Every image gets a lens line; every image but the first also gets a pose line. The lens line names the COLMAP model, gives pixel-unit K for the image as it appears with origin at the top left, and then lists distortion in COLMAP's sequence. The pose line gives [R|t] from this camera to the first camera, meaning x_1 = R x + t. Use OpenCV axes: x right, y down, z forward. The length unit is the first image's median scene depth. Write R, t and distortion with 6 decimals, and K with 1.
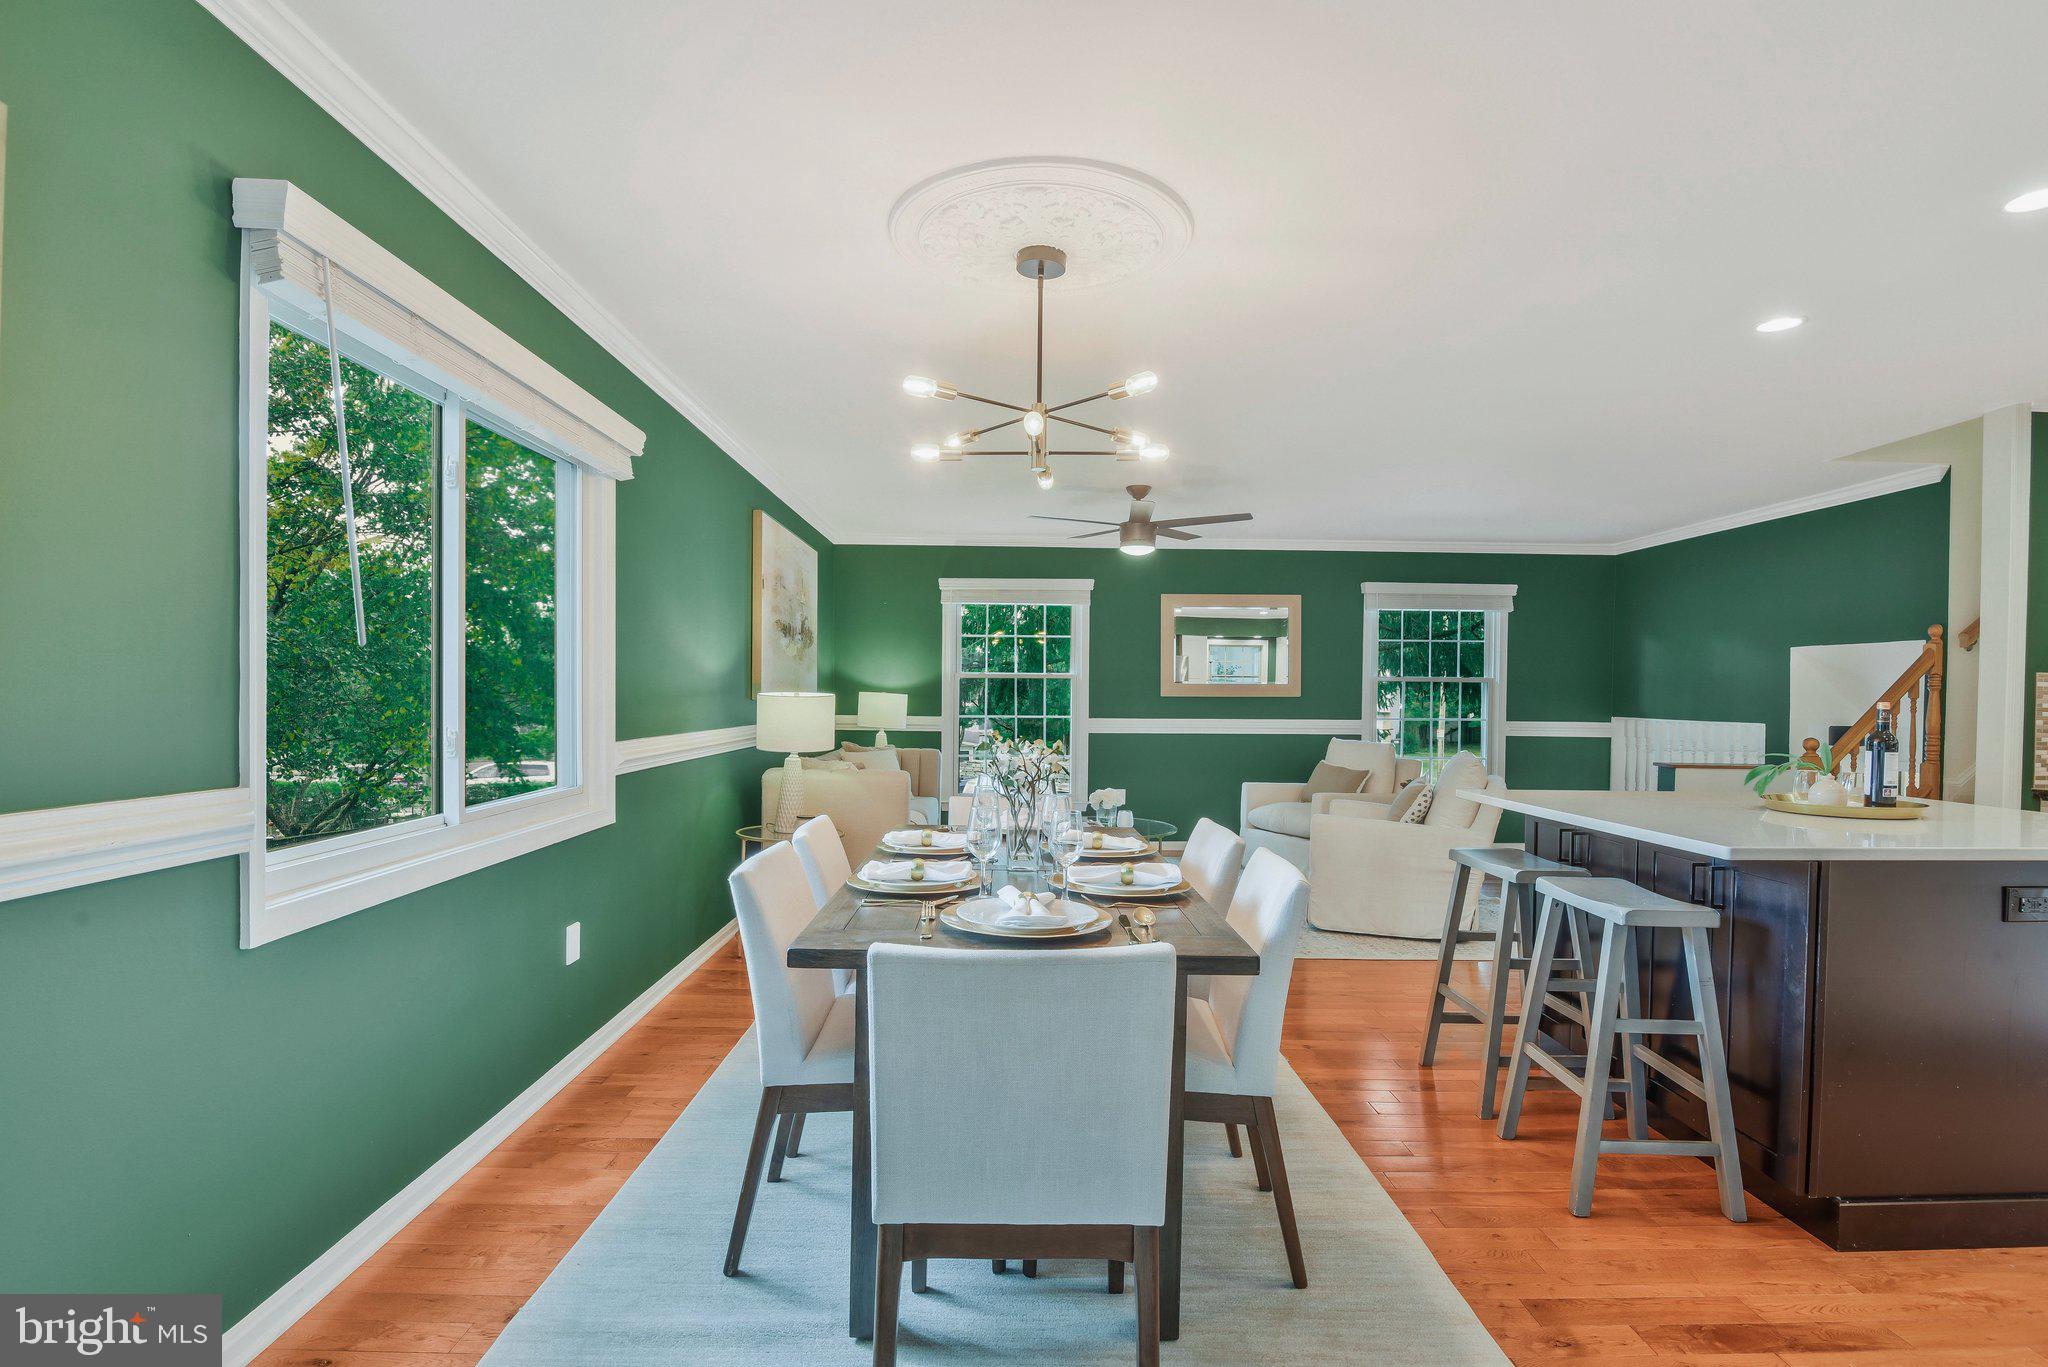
lens RADIAL K [[984.9, 0, 1016.7], [0, 984.9, 682.6], [0, 0, 1]] dist [0.005580, -0.010417]
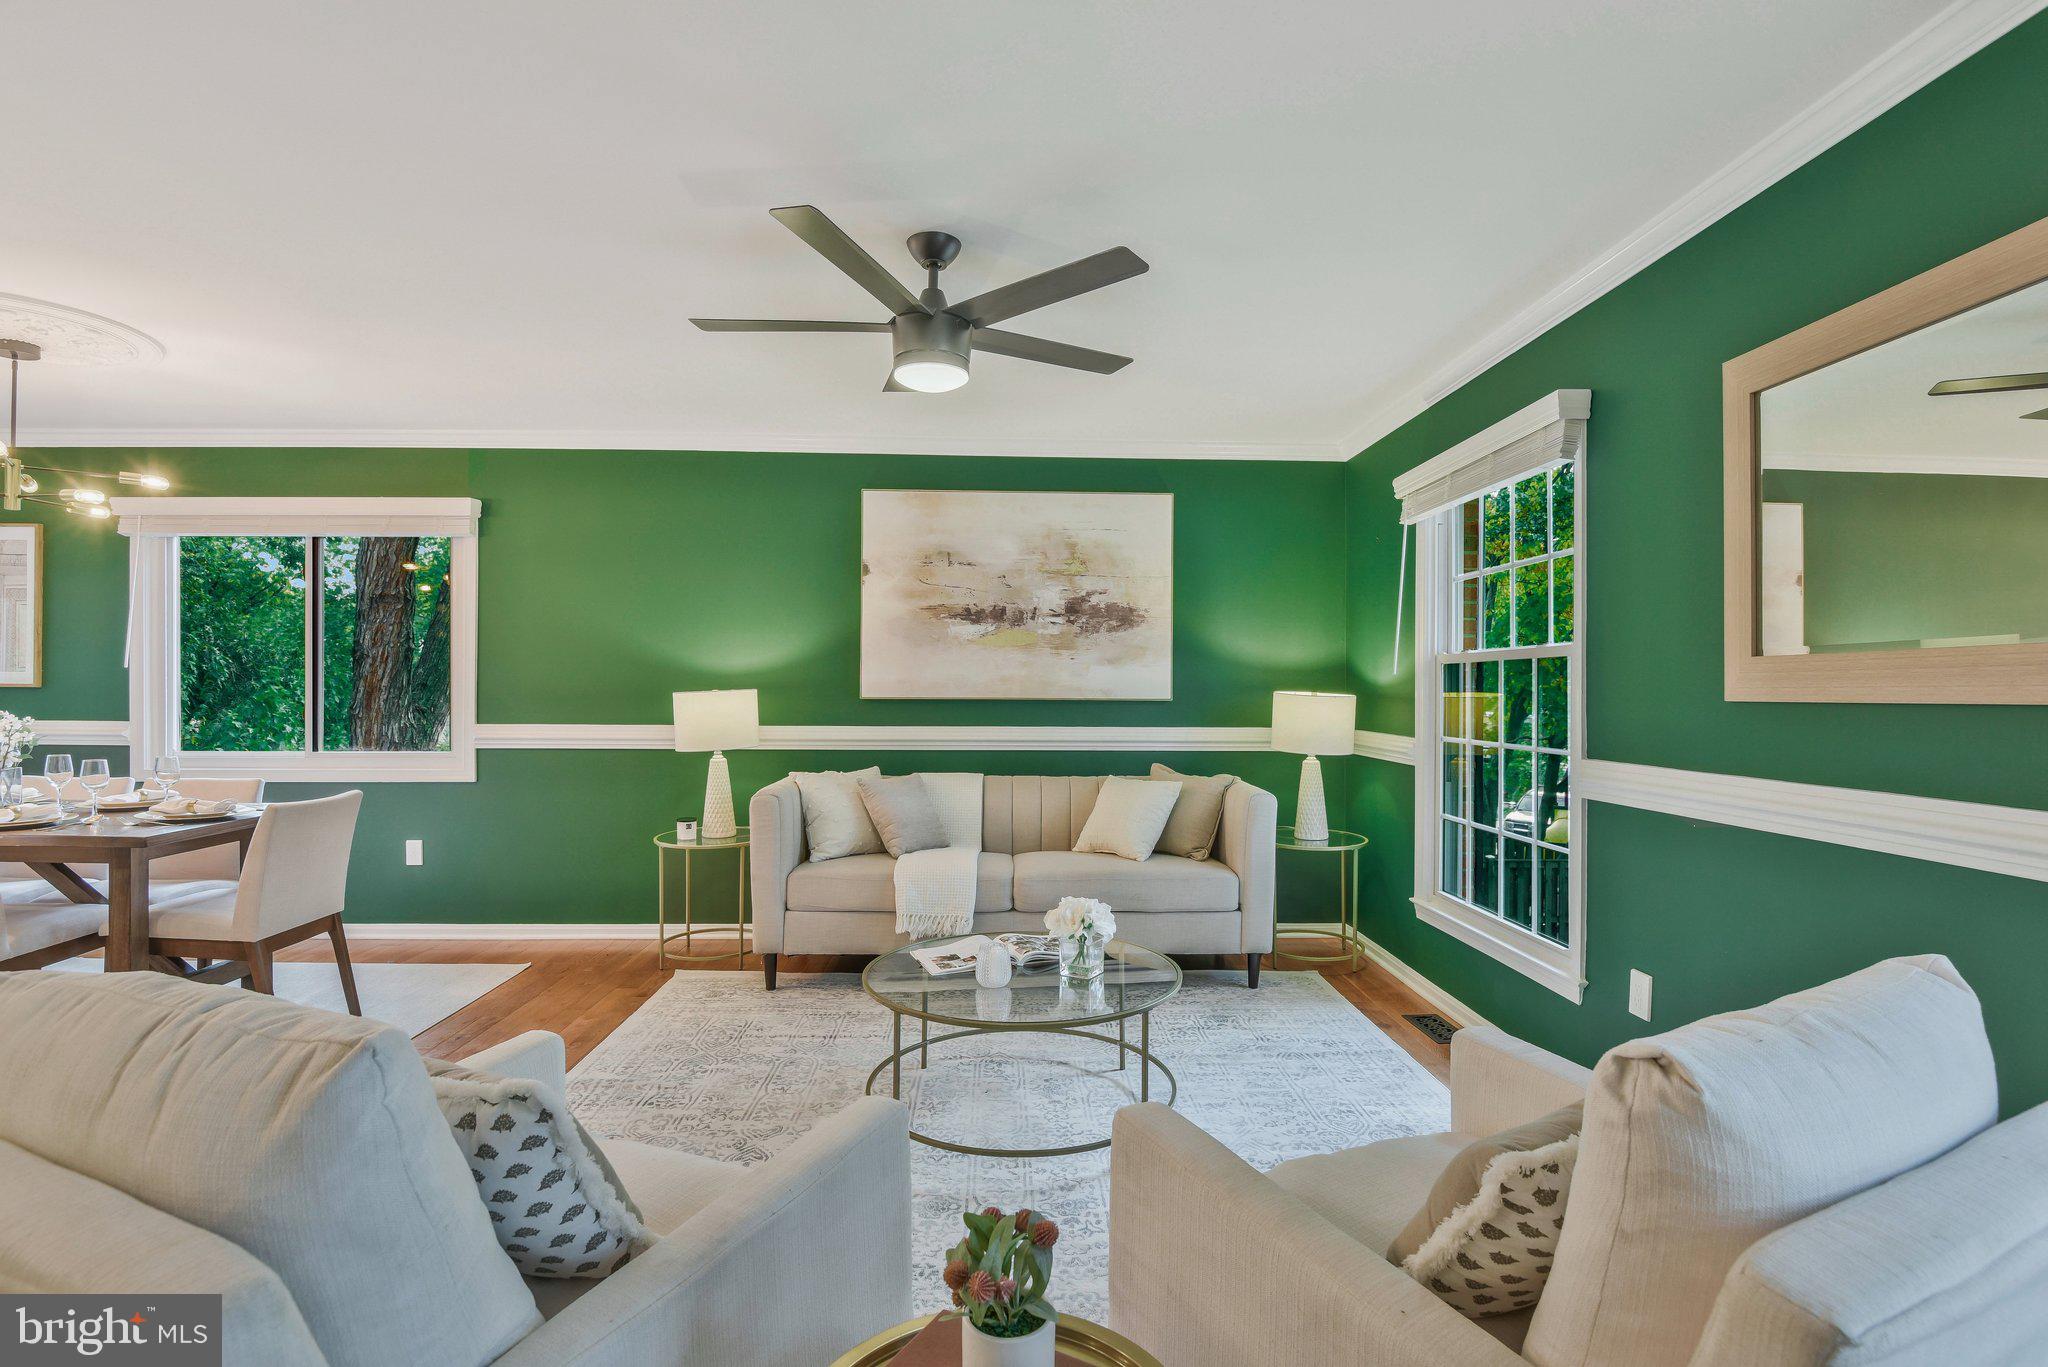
lens RADIAL K [[984.9, 0, 1013.5], [0, 984.9, 698.0], [0, 0, 1]] dist [0.005580, -0.010417]
pose [[0.008668, -0.000042, -0.999962, 0.448882], [0.005177, 0.999987, 0.000003, 0.012024], [0.999949, -0.005177, 0.008668, 0.786524]]
